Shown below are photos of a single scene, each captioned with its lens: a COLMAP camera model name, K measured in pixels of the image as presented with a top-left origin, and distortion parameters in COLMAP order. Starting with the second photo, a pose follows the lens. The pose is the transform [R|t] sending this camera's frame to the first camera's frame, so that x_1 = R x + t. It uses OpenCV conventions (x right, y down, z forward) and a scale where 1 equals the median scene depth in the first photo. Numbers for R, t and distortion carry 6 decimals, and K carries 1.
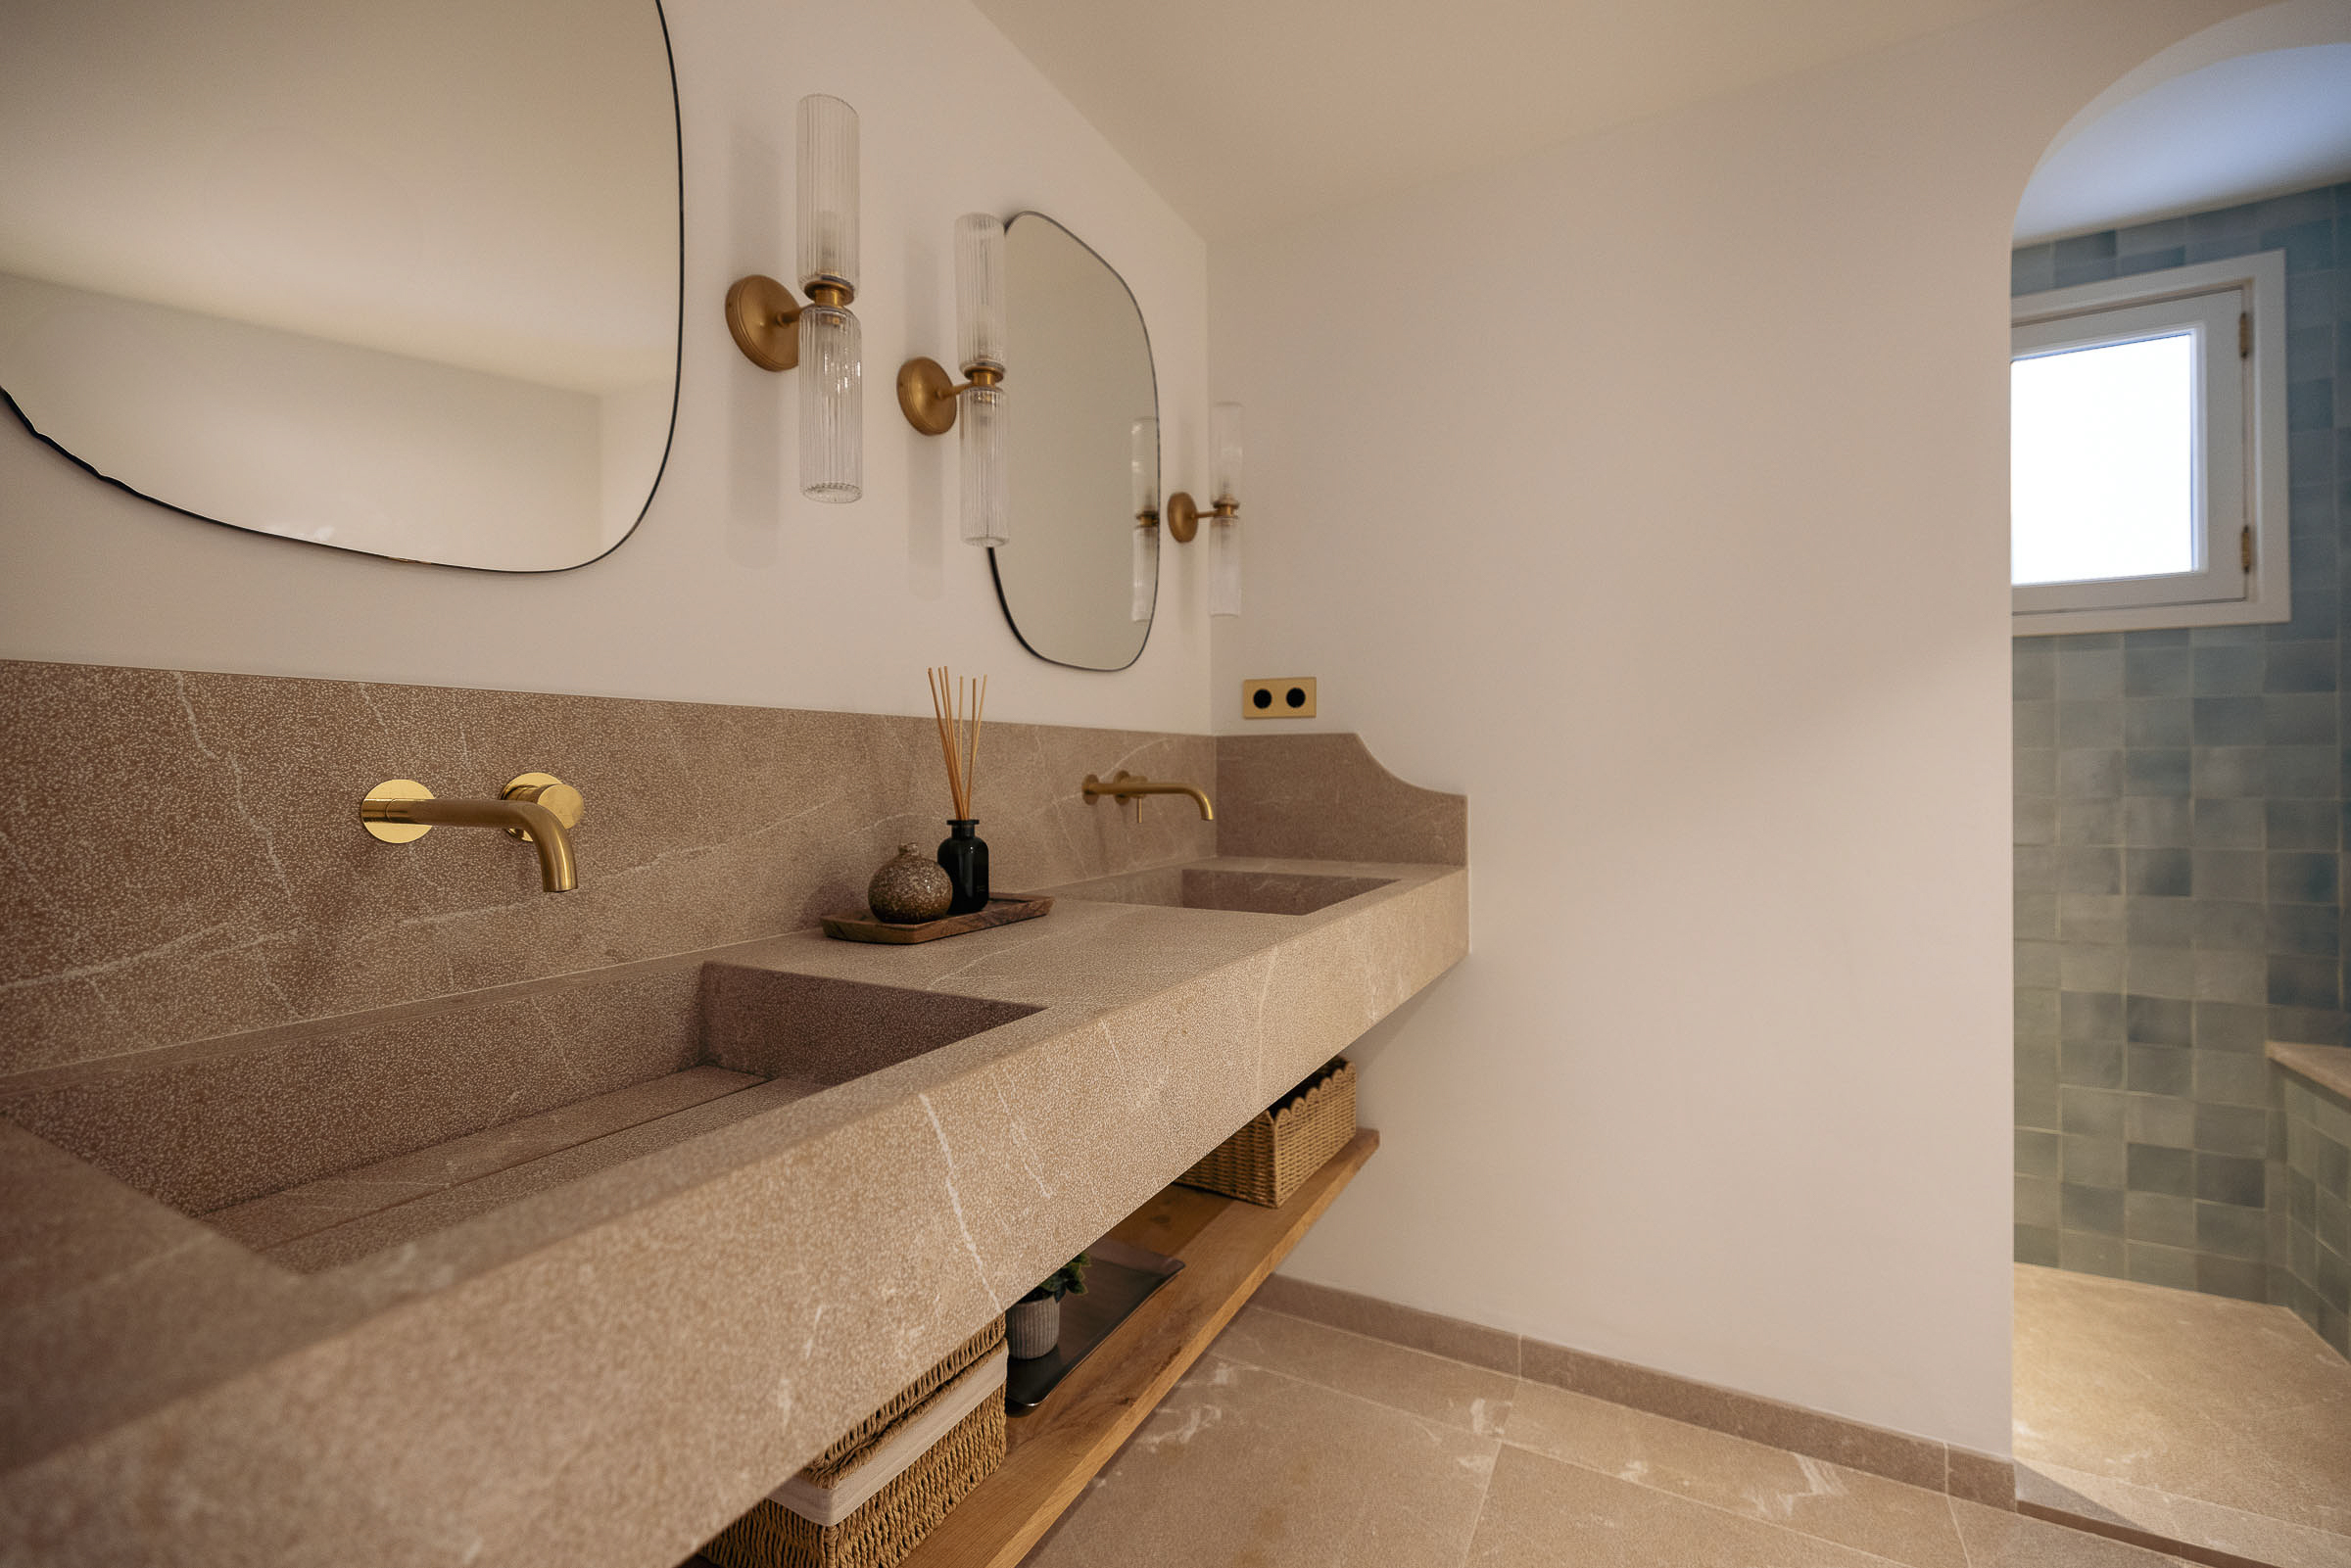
lens RADIAL K [[988.1, 0, 1173.0], [0, 988.1, 726.4], [0, 0, 1]] dist [0.001555, 0.000150]
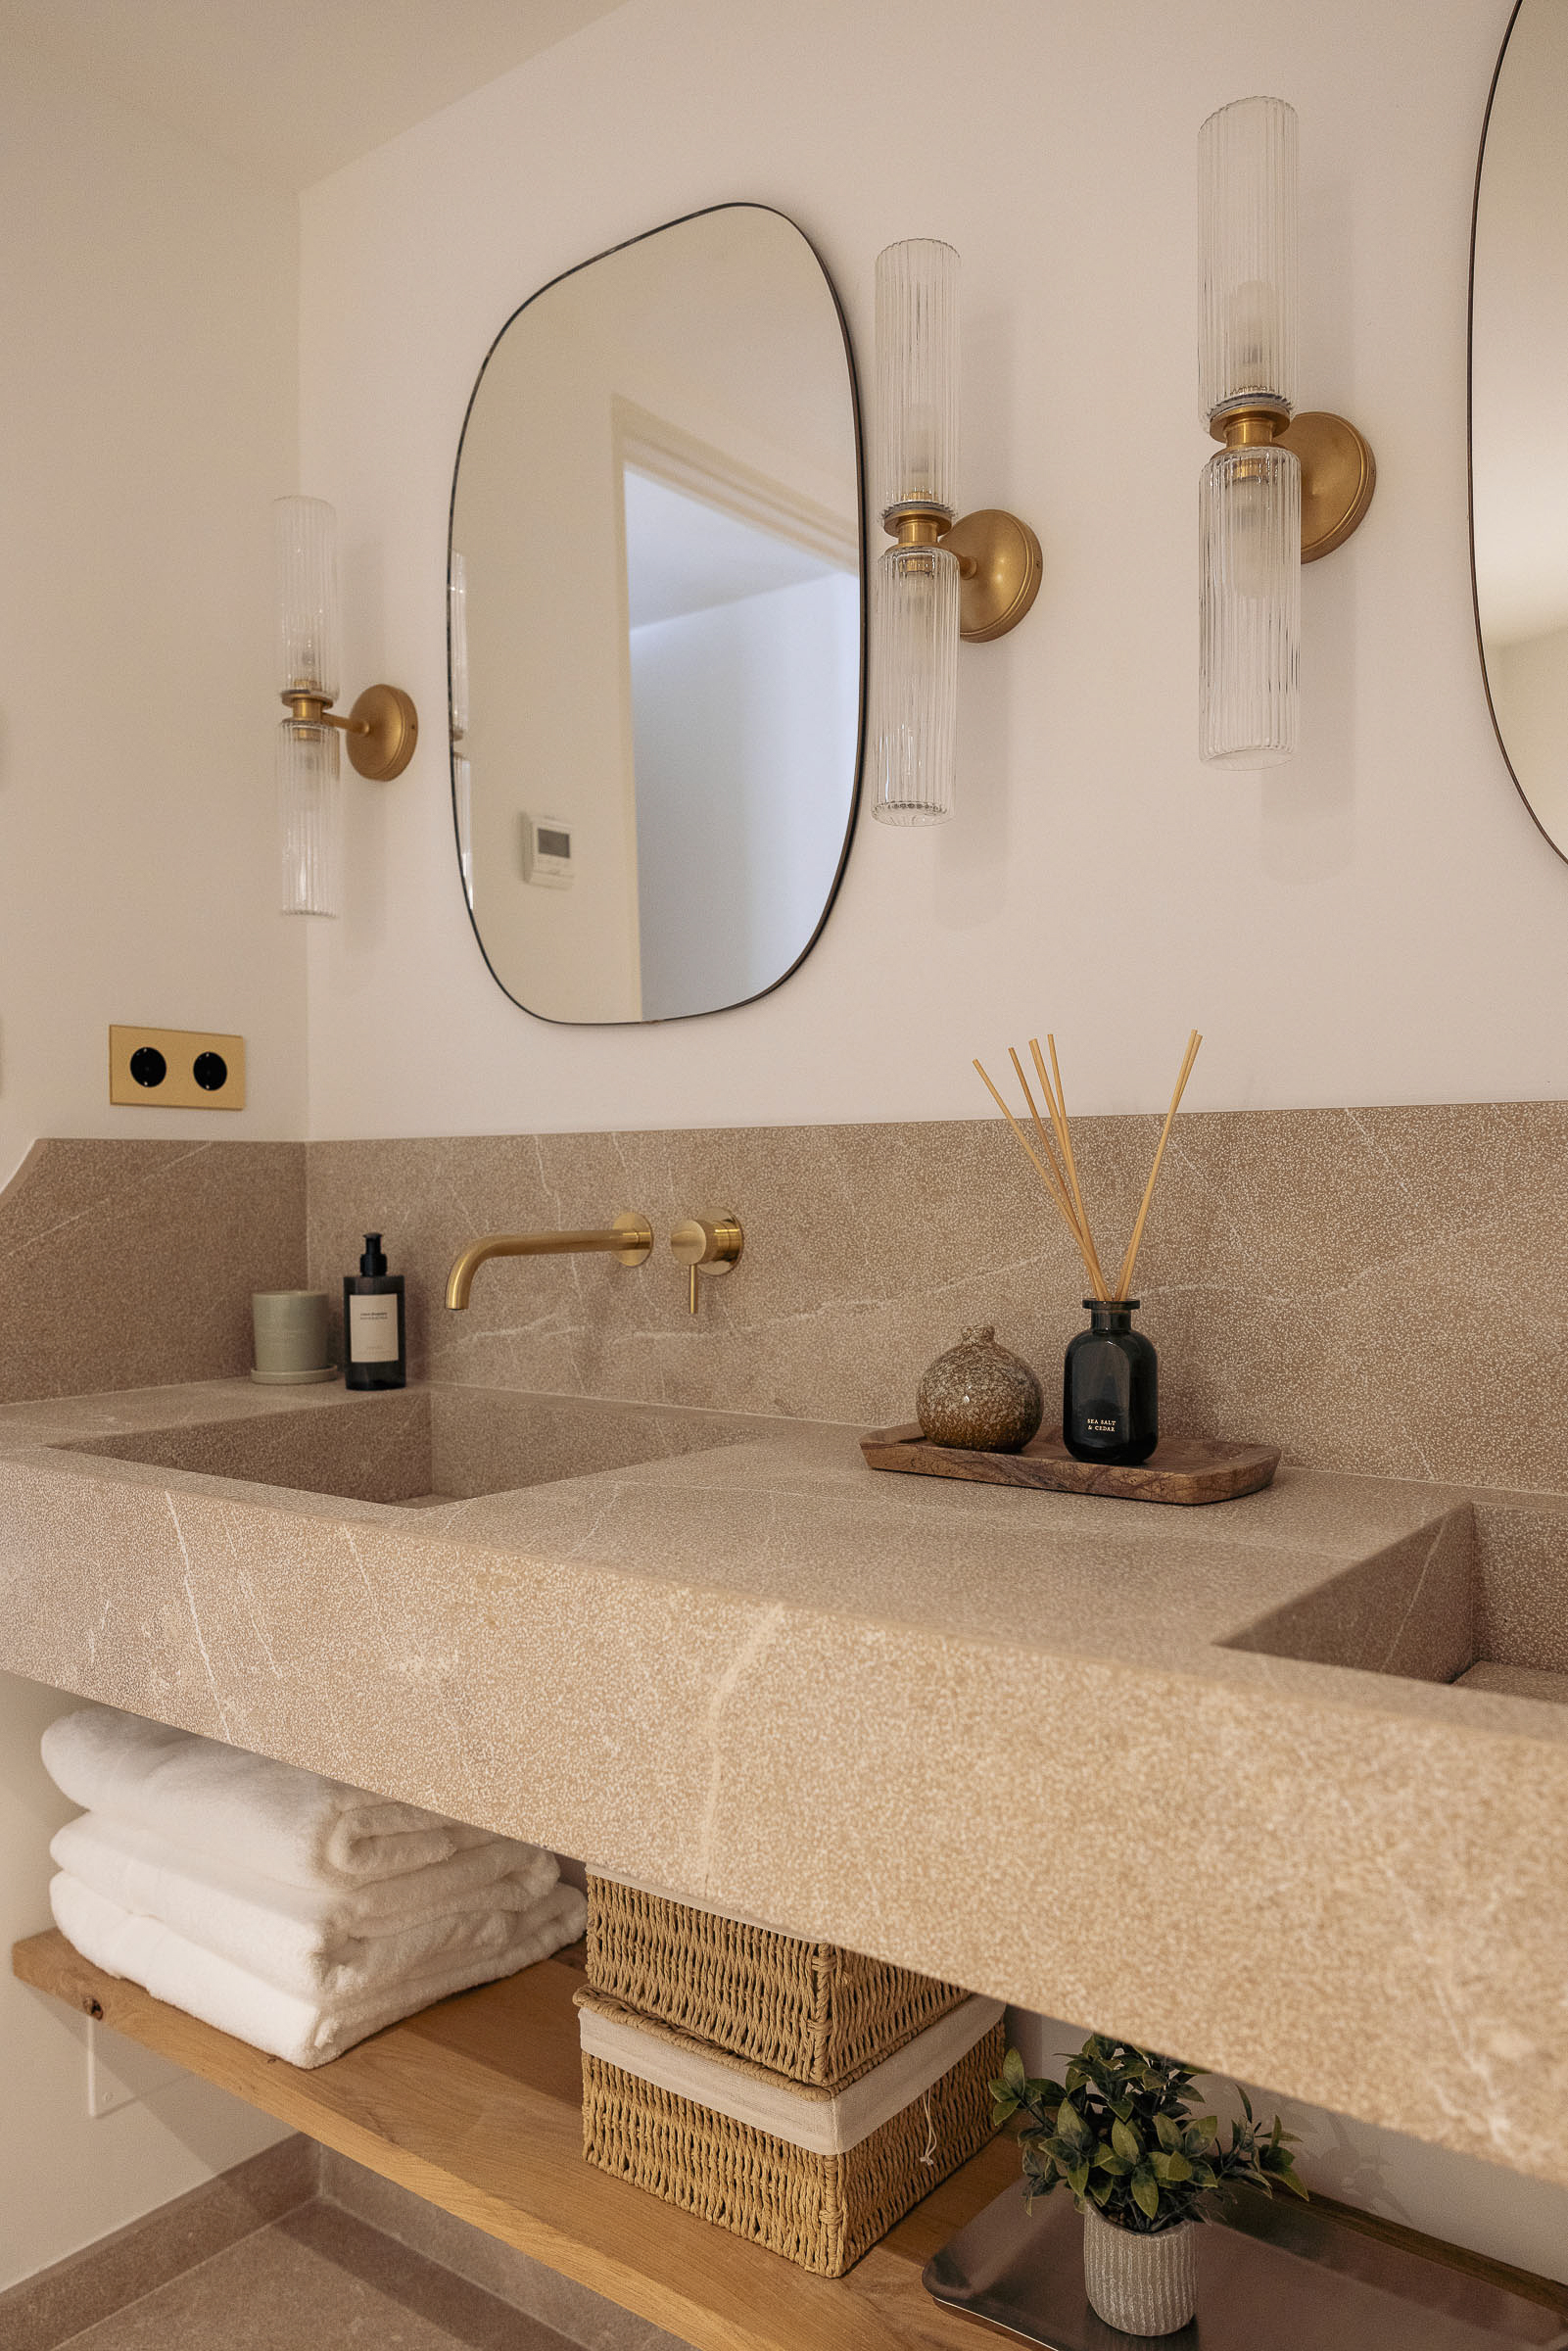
lens RADIAL K [[1705.9, 0, 784.0], [0, 1705.9, 1175.5], [0, 0, 1]] dist [0.001929, 0.000000]
pose [[-0.162104, 0.000968, -0.986773, 1.073279], [0.050062, 0.998720, -0.007245, 0.030565], [0.985503, -0.050574, -0.161945, 1.359830]]
